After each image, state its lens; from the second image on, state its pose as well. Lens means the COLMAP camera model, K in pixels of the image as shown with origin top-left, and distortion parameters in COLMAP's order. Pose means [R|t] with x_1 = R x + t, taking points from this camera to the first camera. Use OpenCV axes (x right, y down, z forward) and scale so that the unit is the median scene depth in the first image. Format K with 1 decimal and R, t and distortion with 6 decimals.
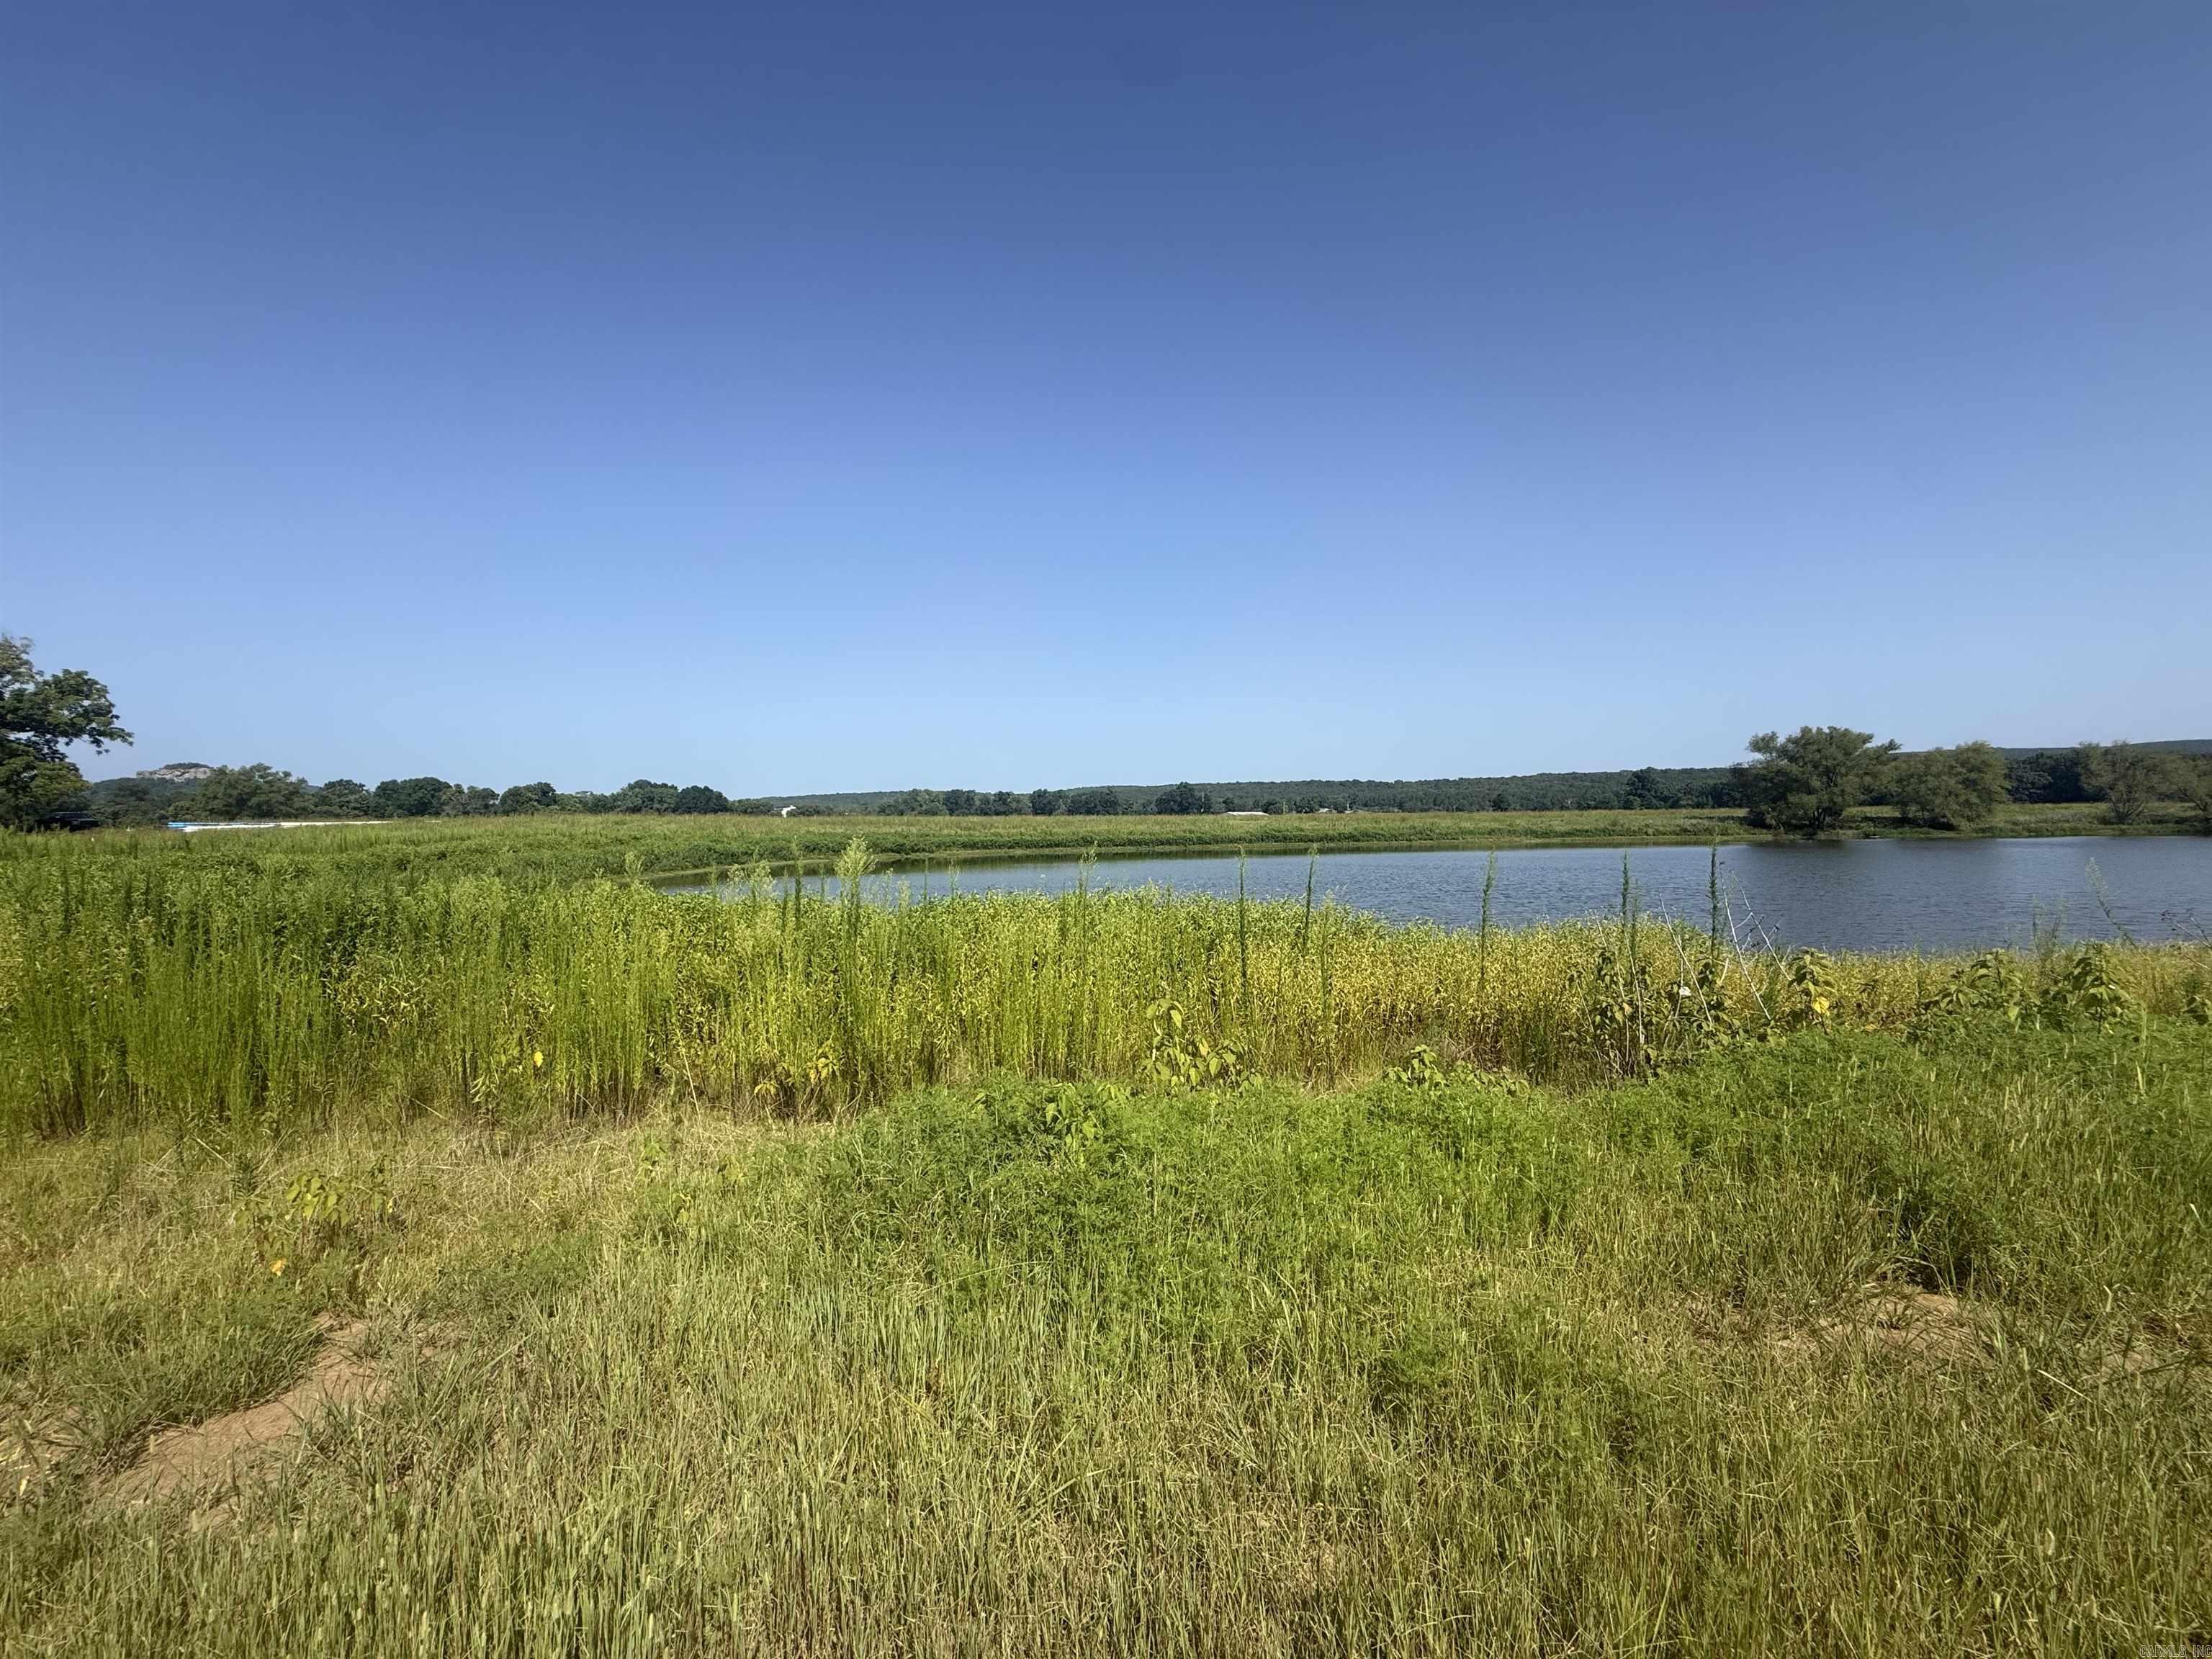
lens RADIAL K [[918.0, 0, 1100.5], [0, 918.0, 823.1], [0, 0, 1]] dist [0.000564, -0.000048]
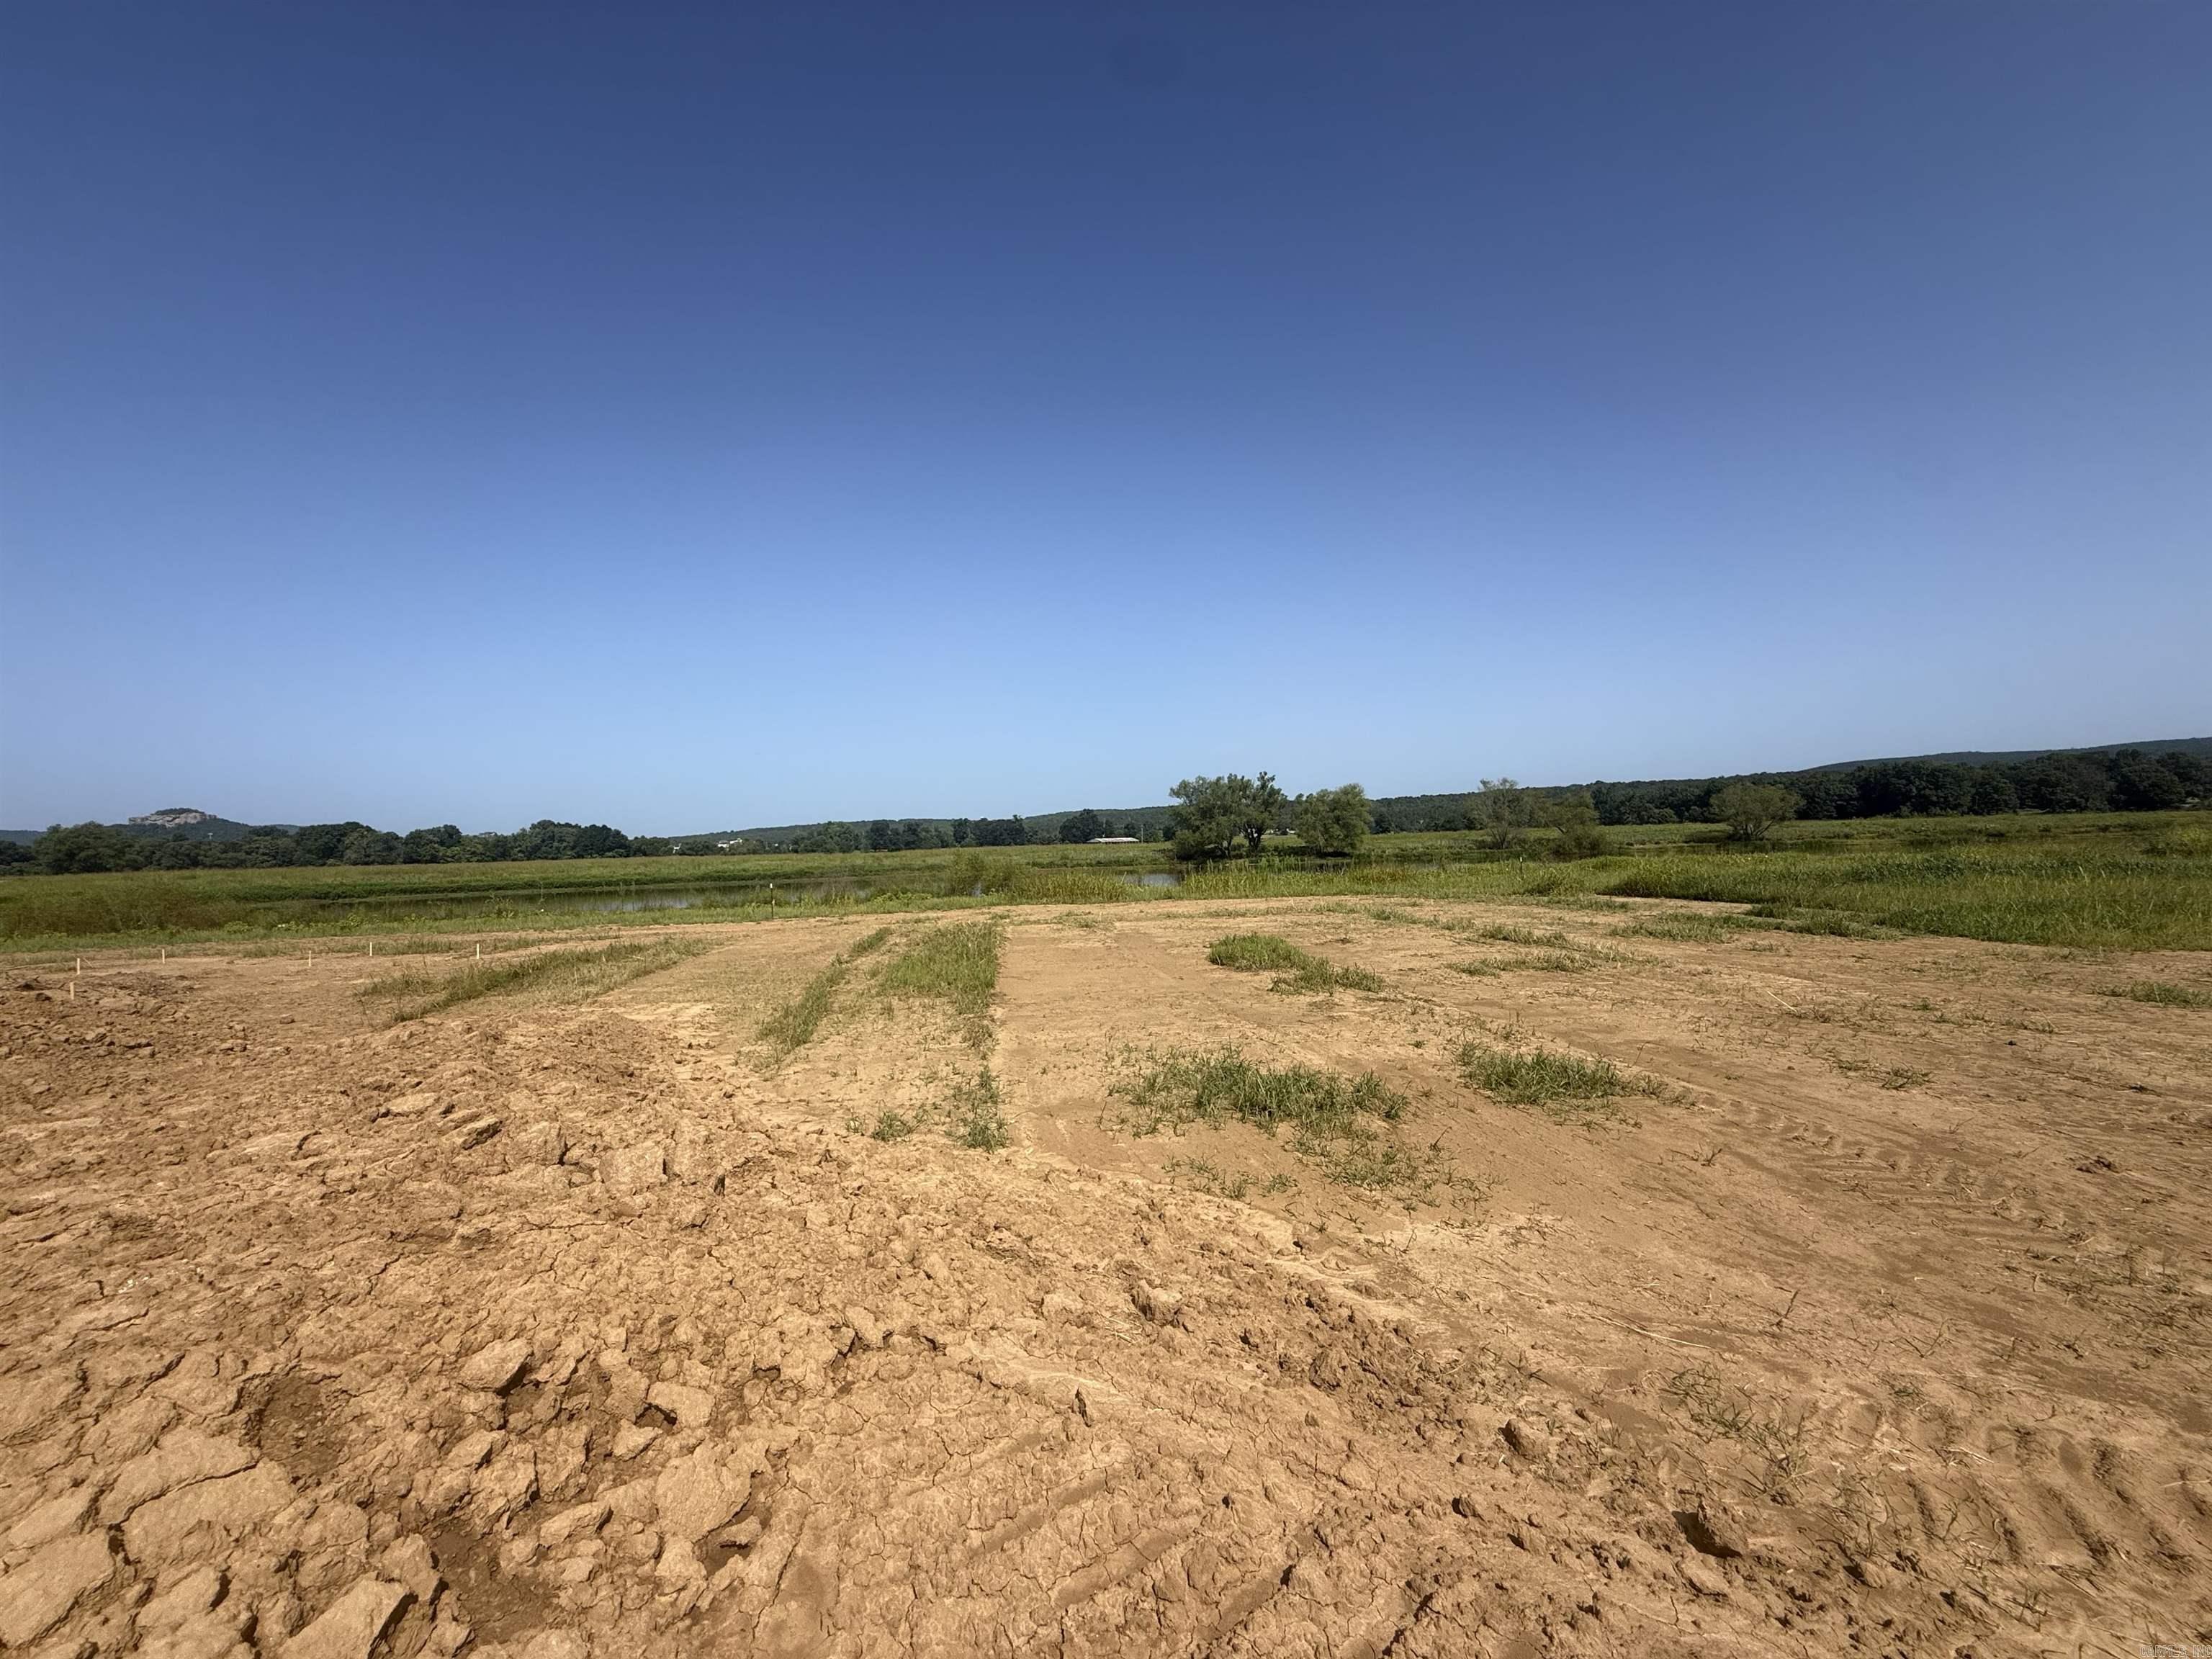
lens RADIAL K [[918.0, 0, 1100.5], [0, 918.0, 823.1], [0, 0, 1]] dist [0.000564, -0.000048]
pose [[0.999739, -0.022559, -0.003686, 0.148756], [0.022459, 0.999432, -0.025108, -0.003131], [0.004251, 0.025019, 0.999678, -0.053385]]
